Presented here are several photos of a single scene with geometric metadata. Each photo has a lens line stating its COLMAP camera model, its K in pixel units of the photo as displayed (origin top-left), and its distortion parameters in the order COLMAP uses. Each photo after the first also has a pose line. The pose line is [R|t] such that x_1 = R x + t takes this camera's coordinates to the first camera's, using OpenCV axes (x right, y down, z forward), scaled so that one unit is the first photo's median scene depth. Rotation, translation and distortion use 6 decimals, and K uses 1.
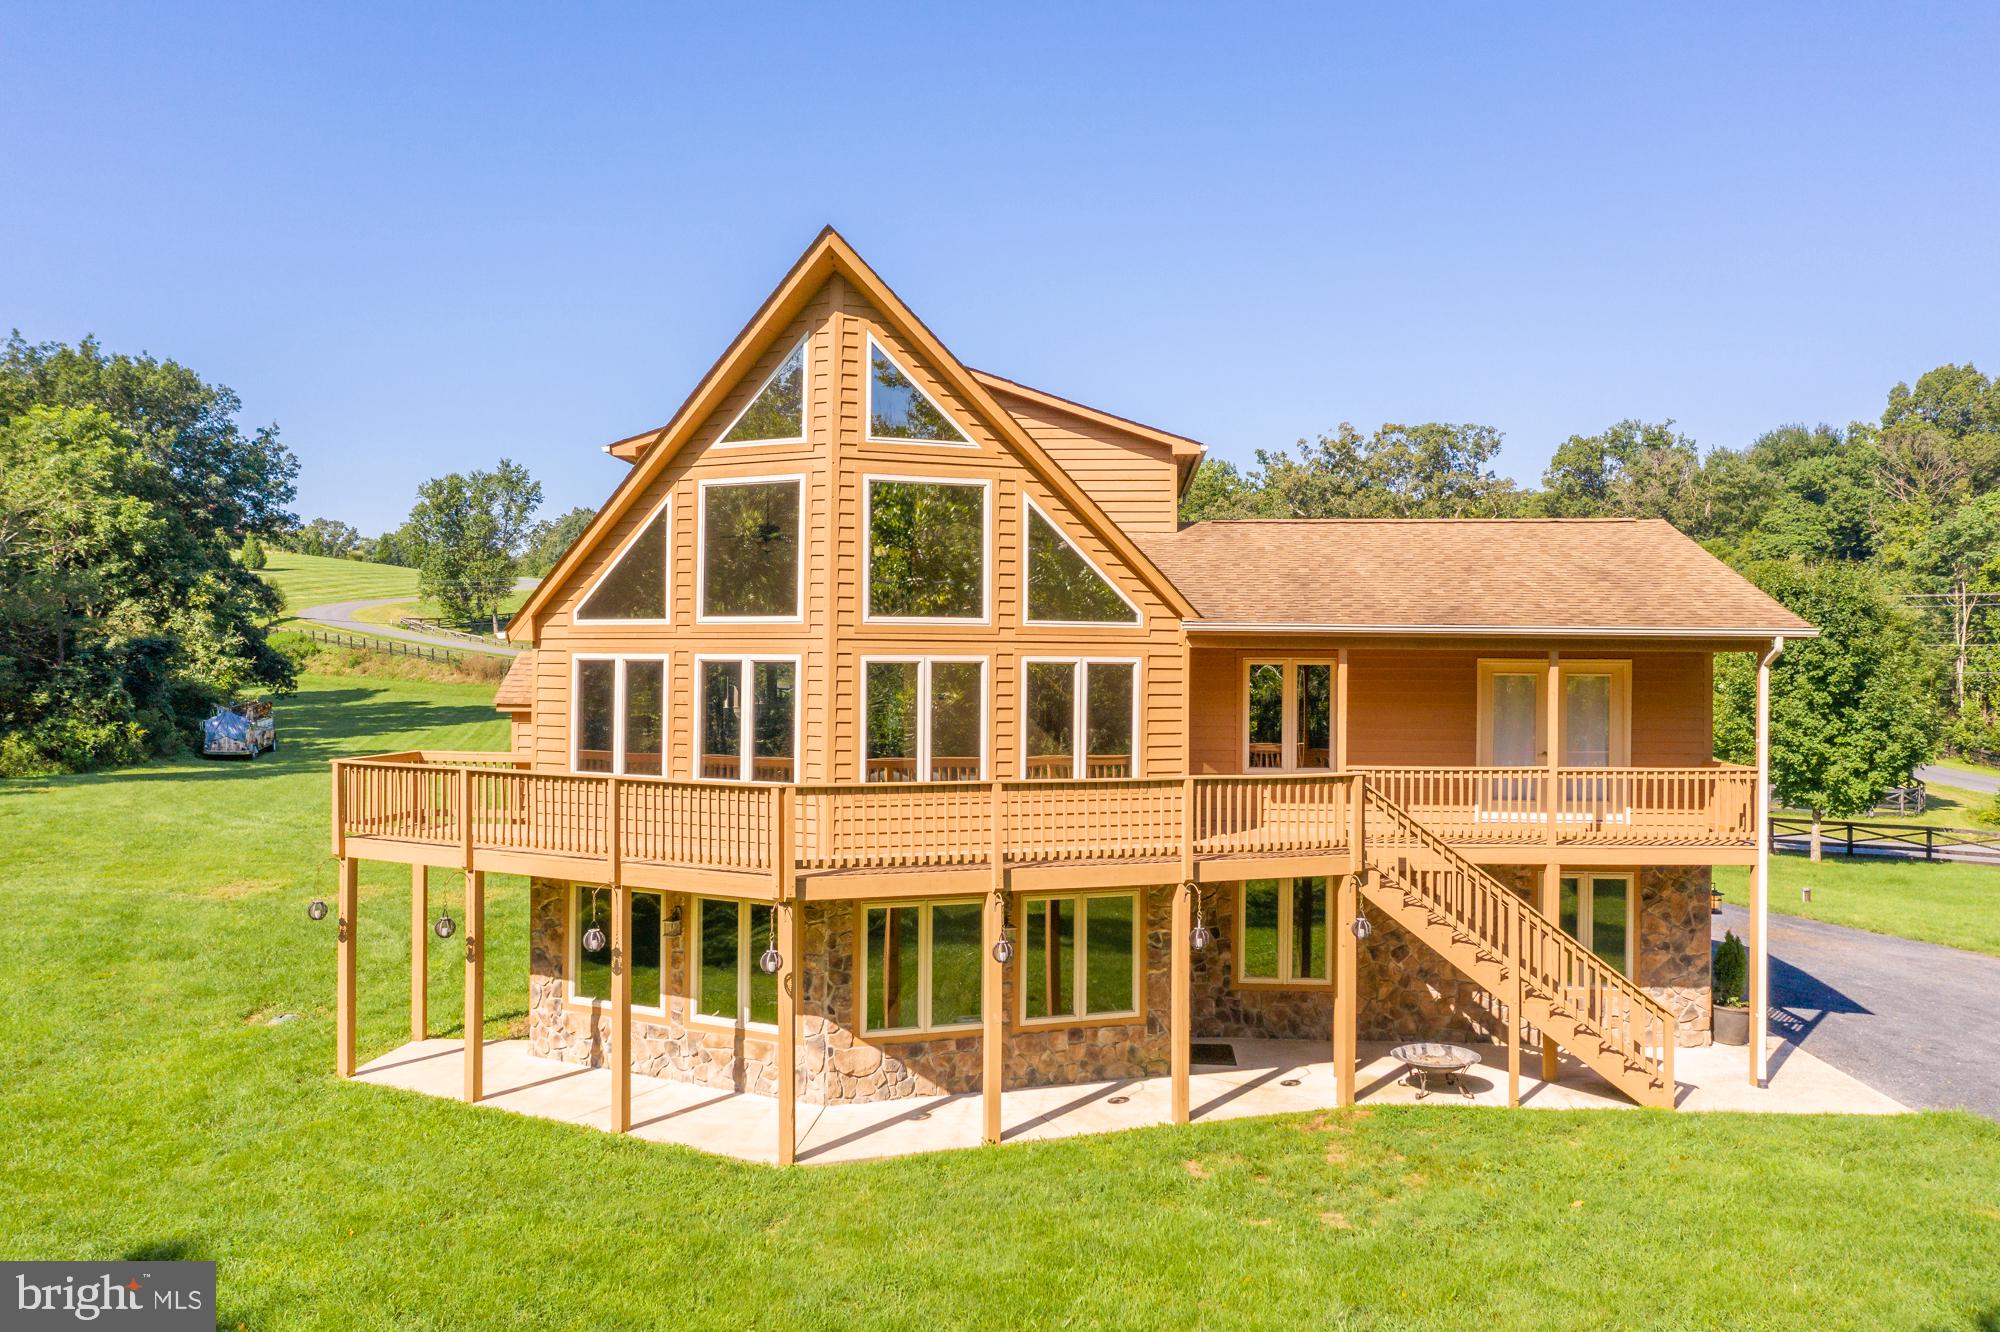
lens RADIAL K [[1605.8, 0, 996.5], [0, 1605.8, 658.2], [0, 0, 1]] dist [-0.001220, 0.002372]
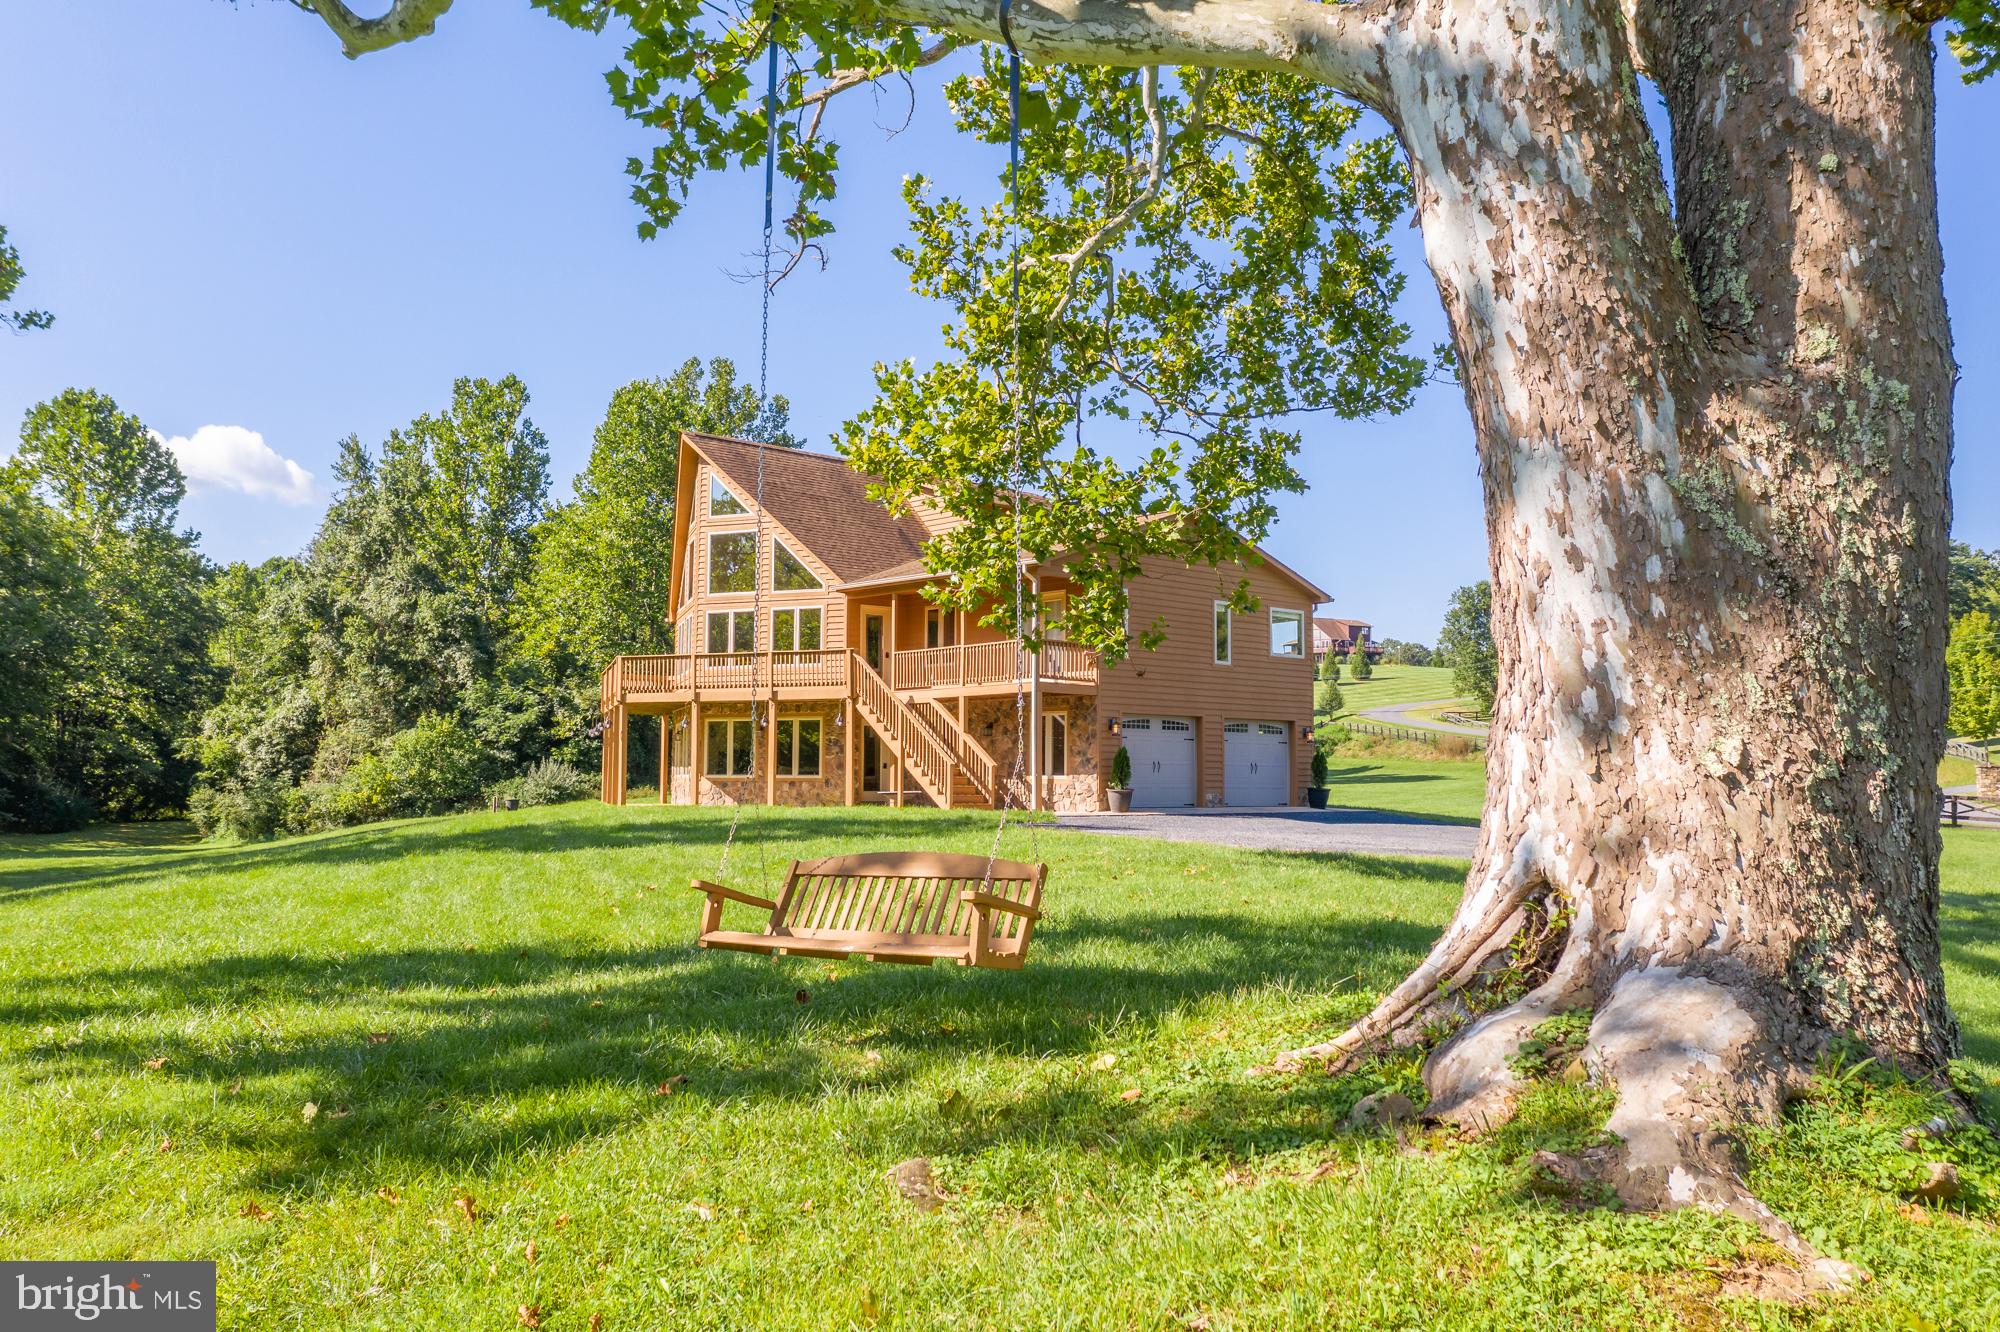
lens RADIAL K [[1605.8, 0, 997.5], [0, 1605.8, 678.8], [0, 0, 1]] dist [-0.001220, 0.002372]
pose [[0.714279, -0.048624, -0.698170, 1.705299], [0.001945, 0.997718, -0.067497, 0.236681], [0.699859, 0.046854, 0.712743, -0.319964]]
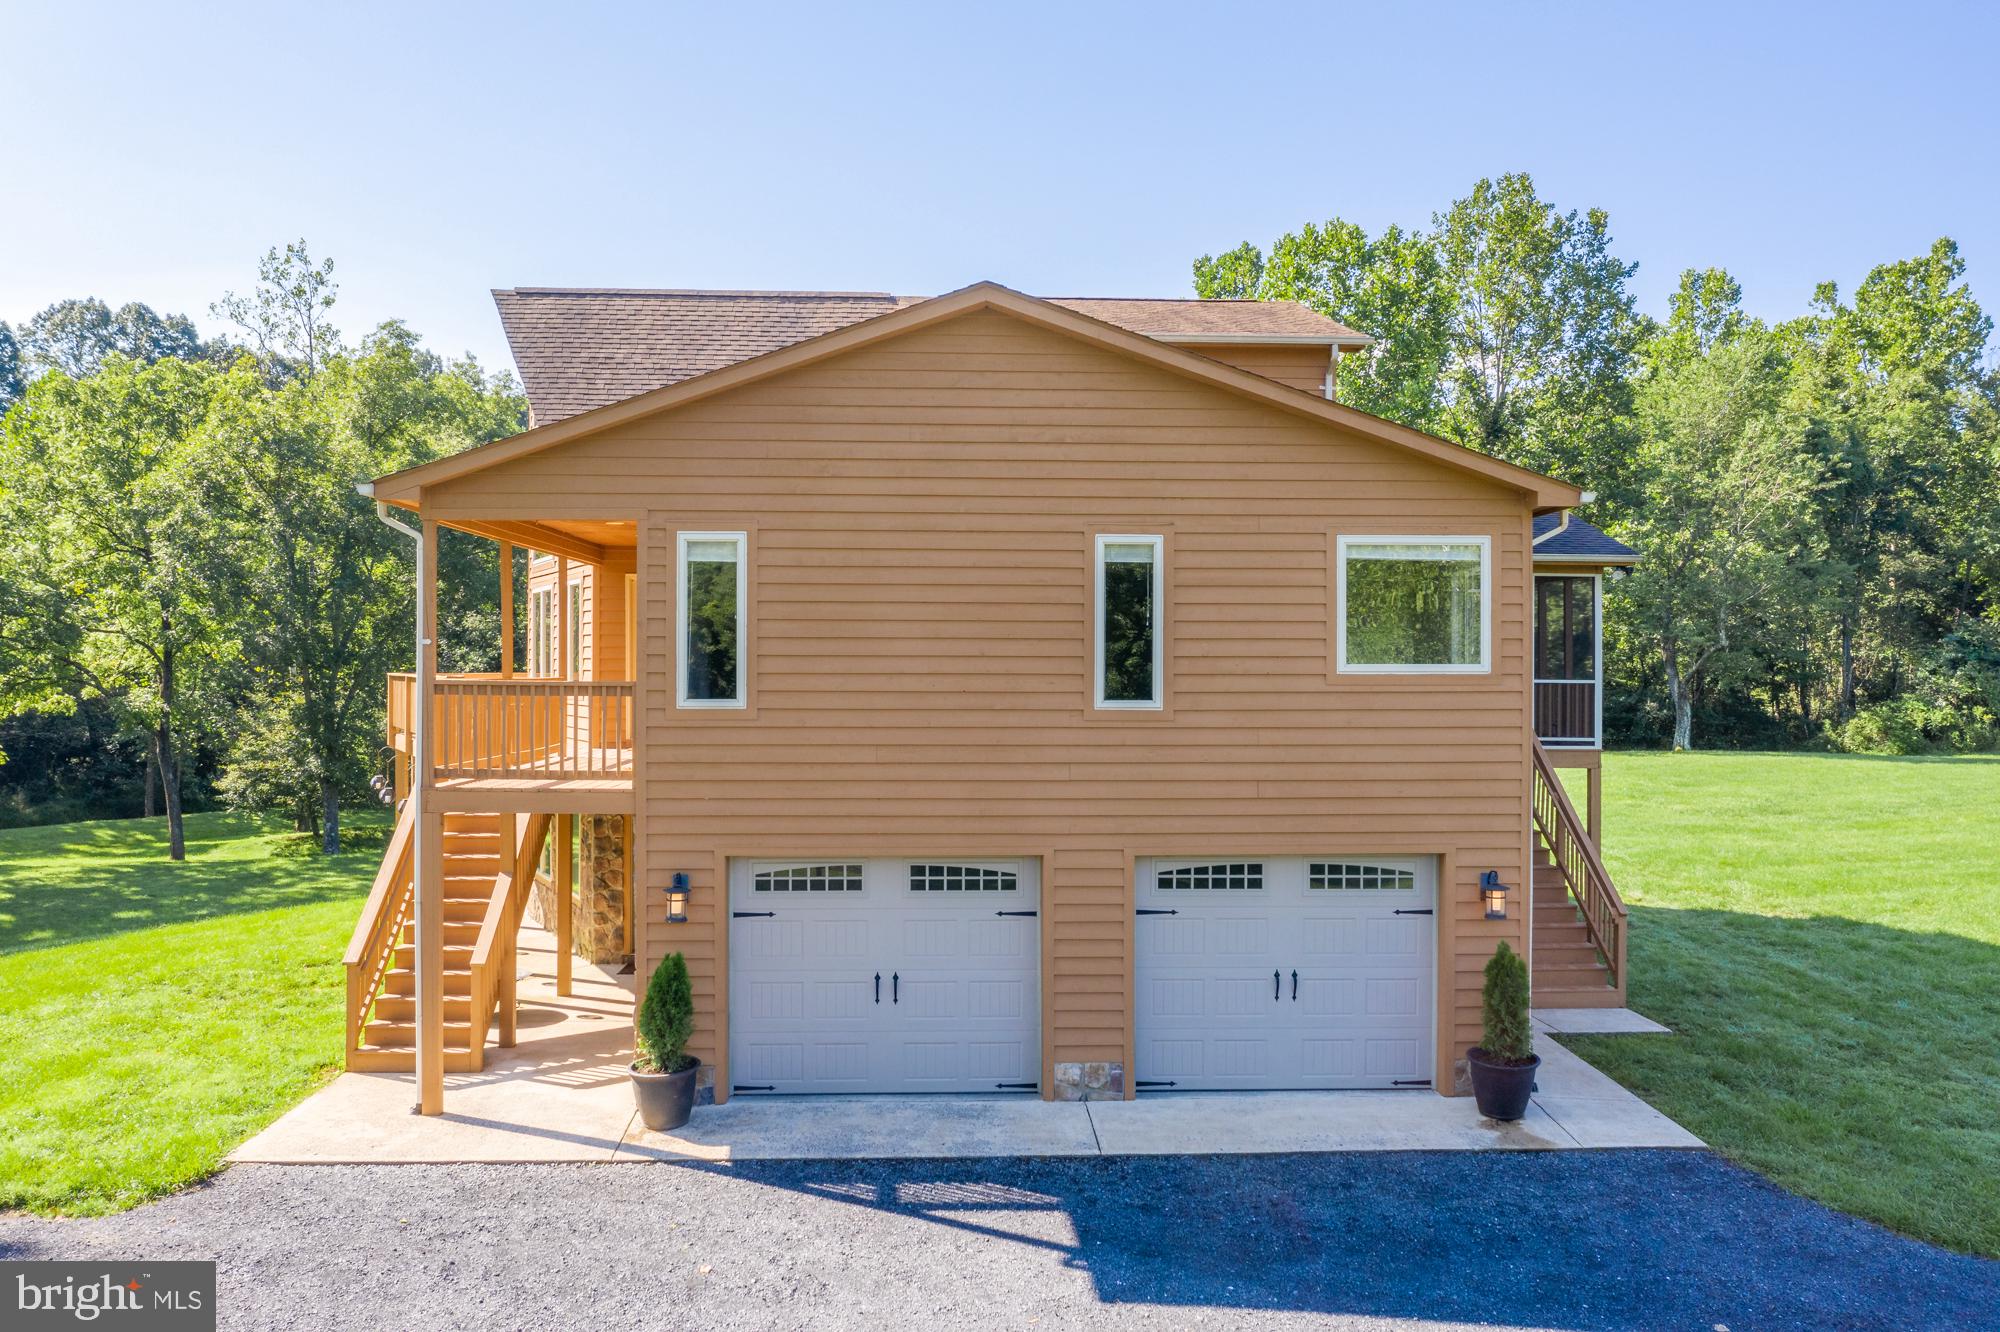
lens RADIAL K [[1605.8, 0, 998.3], [0, 1605.8, 666.1], [0, 0, 1]] dist [-0.001220, 0.002372]
pose [[0.099458, -0.007156, -0.995016, 1.221699], [0.000978, 0.999974, -0.007094, 0.067378], [0.995041, -0.000267, 0.099462, 1.190943]]
